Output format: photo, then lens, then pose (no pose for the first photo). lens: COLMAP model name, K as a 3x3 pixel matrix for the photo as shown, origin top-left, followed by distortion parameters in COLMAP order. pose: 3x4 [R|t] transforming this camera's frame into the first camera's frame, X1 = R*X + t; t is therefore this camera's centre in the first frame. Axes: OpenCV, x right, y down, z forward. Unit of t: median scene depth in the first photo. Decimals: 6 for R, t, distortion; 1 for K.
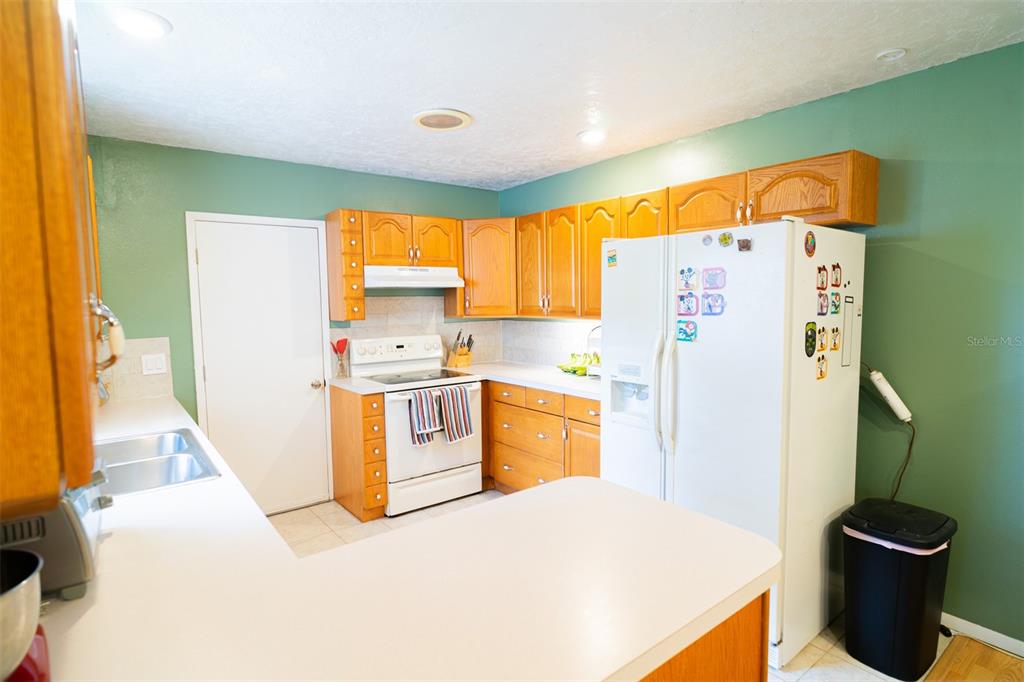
lens RADIAL K [[531.2, 0, 506.9], [0, 531.2, 344.1], [0, 0, 1]] dist [0.000364, 0.003274]
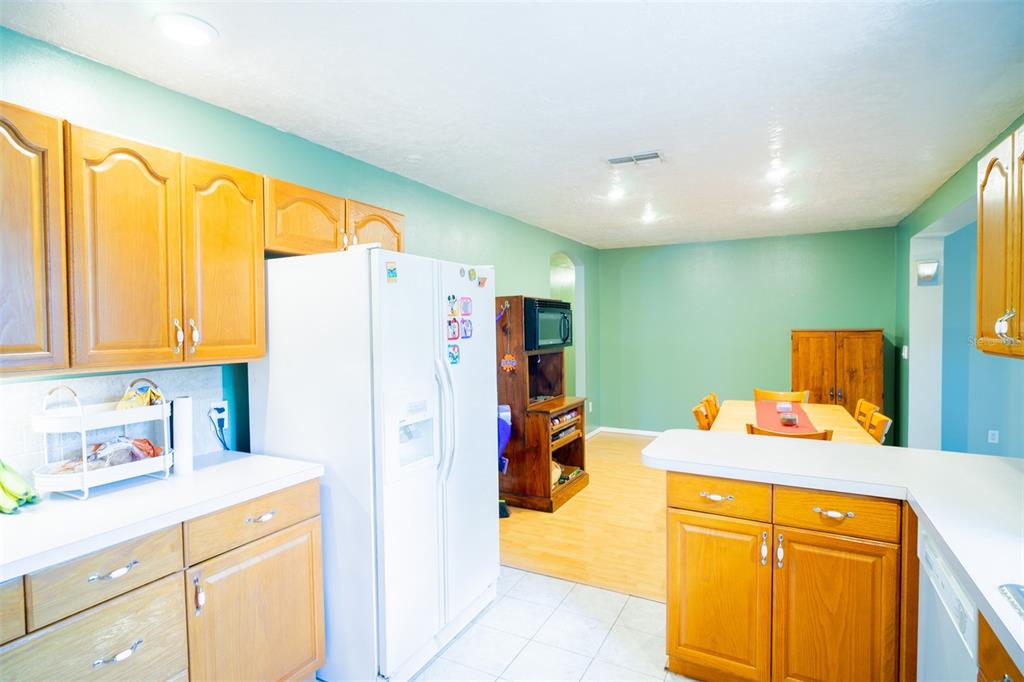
lens RADIAL K [[531.2, 0, 507.0], [0, 531.2, 338.3], [0, 0, 1]] dist [0.000364, 0.003274]
pose [[-0.410540, -0.003633, 0.911835, -0.674456], [0.097913, 0.994035, 0.048044, -0.097930], [-0.906570, 0.109005, -0.407735, 1.347526]]
